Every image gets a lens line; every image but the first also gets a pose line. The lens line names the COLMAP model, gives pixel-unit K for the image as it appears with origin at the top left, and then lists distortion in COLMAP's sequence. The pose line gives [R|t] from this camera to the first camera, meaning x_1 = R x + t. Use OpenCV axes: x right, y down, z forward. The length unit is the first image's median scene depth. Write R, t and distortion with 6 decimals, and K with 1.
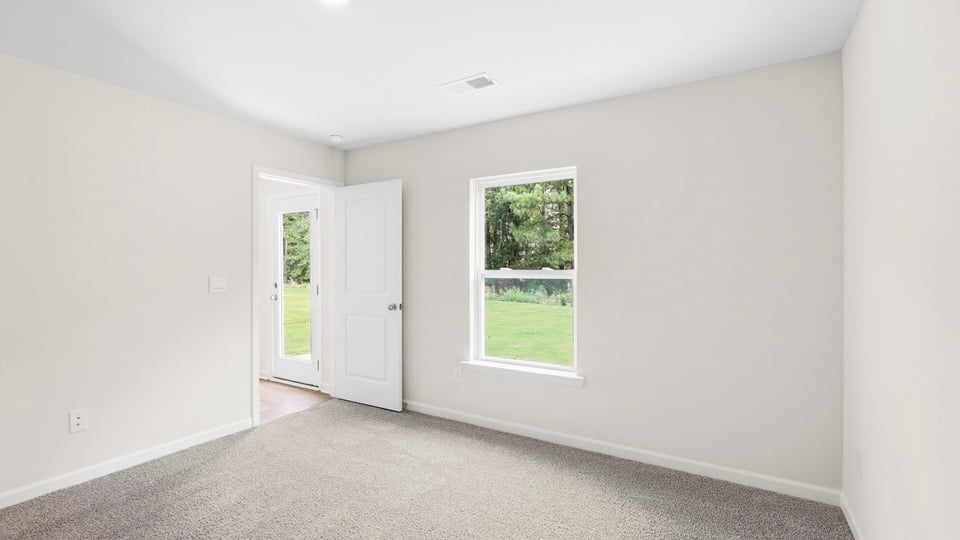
lens RADIAL K [[432.9, 0, 481.0], [0, 432.9, 268.1], [0, 0, 1]] dist [-0.001442, 0.000505]
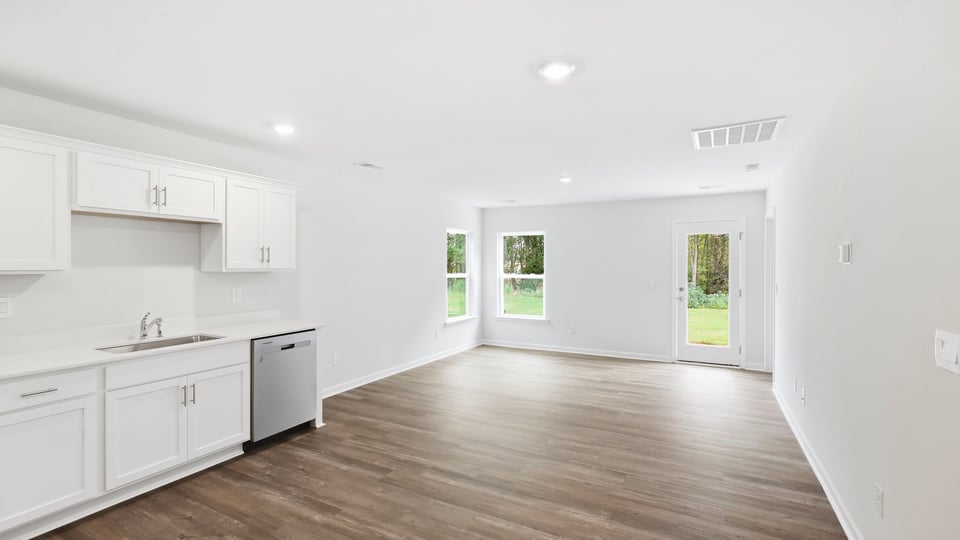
lens RADIAL K [[432.9, 0, 481.0], [0, 432.9, 268.1], [0, 0, 1]] dist [-0.001442, 0.000505]
pose [[0.998021, 0.003164, 0.062808, -0.246488], [-0.003362, 0.999990, 0.003051, -0.031331], [-0.062798, -0.003256, 0.998021, -1.194253]]
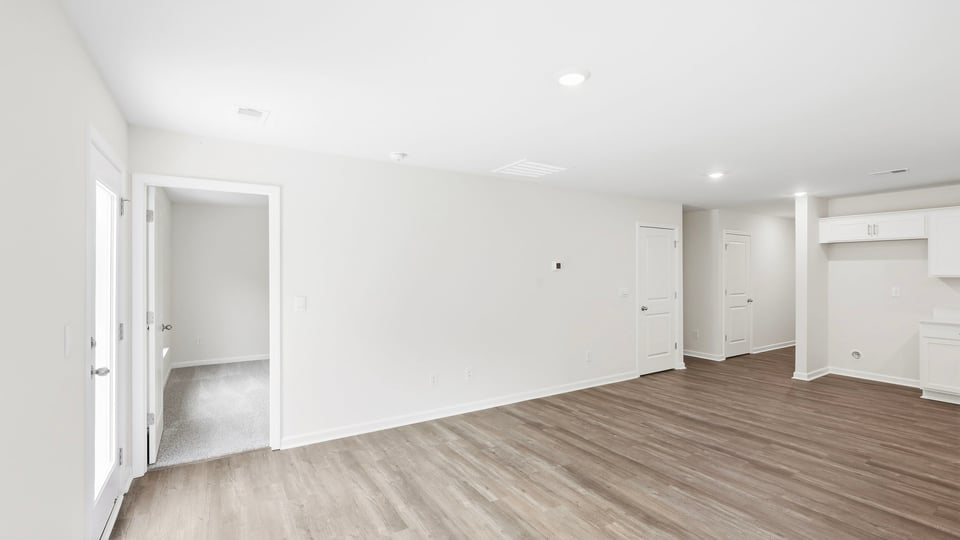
lens RADIAL K [[432.9, 0, 481.0], [0, 432.9, 268.1], [0, 0, 1]] dist [-0.001442, 0.000505]
pose [[-0.896612, 0.002660, 0.442808, -0.037609], [0.001323, 0.999994, -0.003329, -0.041517], [-0.442814, -0.002399, -0.896610, 0.884147]]
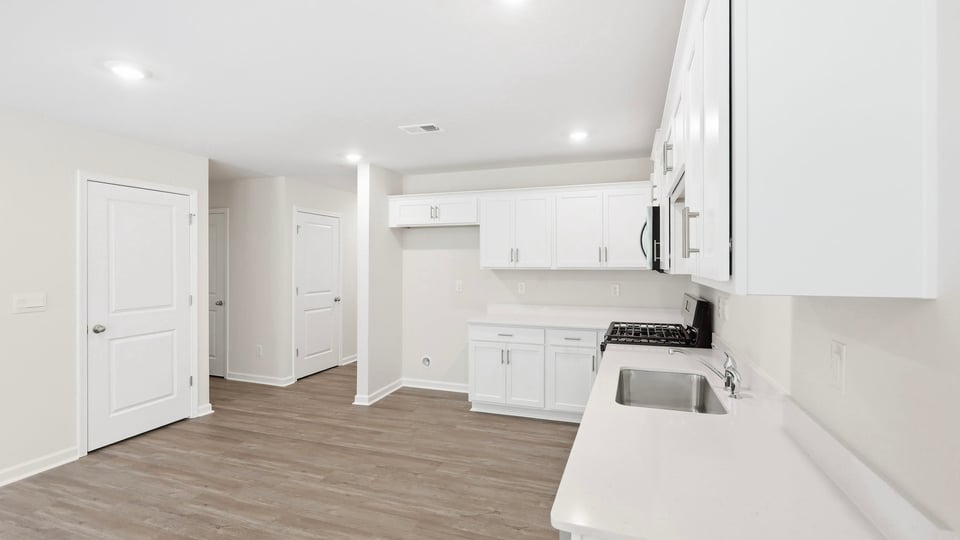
lens RADIAL K [[444.3, 0, 480.6], [0, 444.3, 262.9], [0, 0, 1]] dist [-0.001624, 0.000044]
pose [[-0.978409, -0.000726, -0.206676, -0.472383], [-0.001436, 0.999994, 0.003288, -0.036325], [0.206672, 0.003514, -0.978404, 0.190925]]
